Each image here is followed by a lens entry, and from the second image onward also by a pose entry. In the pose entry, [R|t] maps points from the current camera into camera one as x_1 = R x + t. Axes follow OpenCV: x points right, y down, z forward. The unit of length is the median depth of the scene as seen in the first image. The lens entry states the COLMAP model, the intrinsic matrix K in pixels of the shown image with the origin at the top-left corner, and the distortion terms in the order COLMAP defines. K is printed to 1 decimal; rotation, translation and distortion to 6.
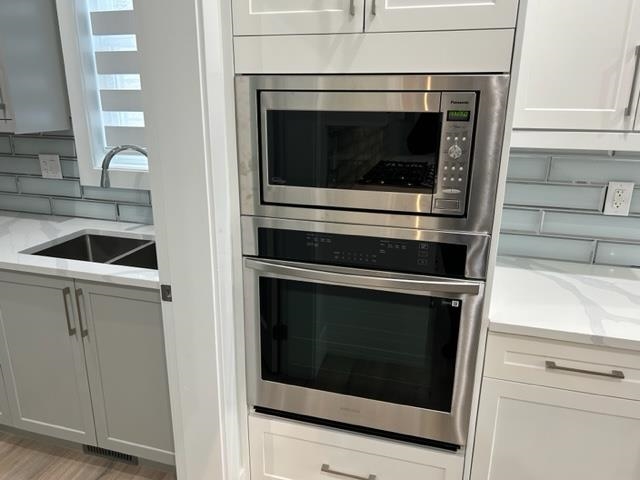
lens RADIAL K [[469.3, 0, 320.0], [0, 469.3, 240.0], [0, 0, 1]] dist [-0.002843, -0.000446]
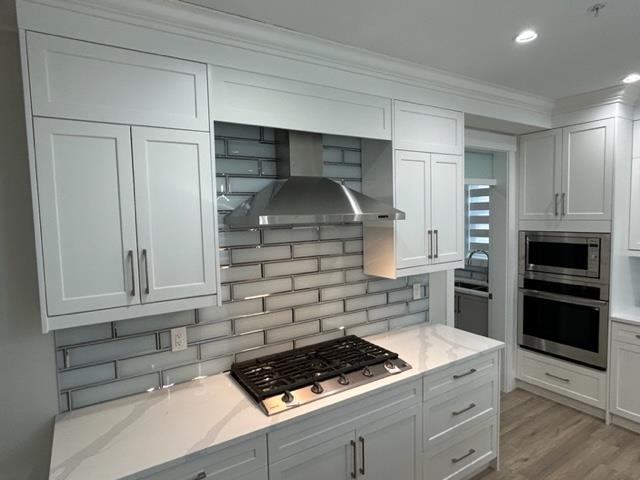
lens RADIAL K [[380.7, 0, 320.0], [0, 380.7, 240.0], [0, 0, 1]] dist [0.033424, 0.000706]
pose [[0.723650, 0.025522, -0.689695, 0.639999], [-0.171283, 0.974694, -0.143647, 0.326834], [0.668575, 0.222084, 0.709708, -1.758267]]
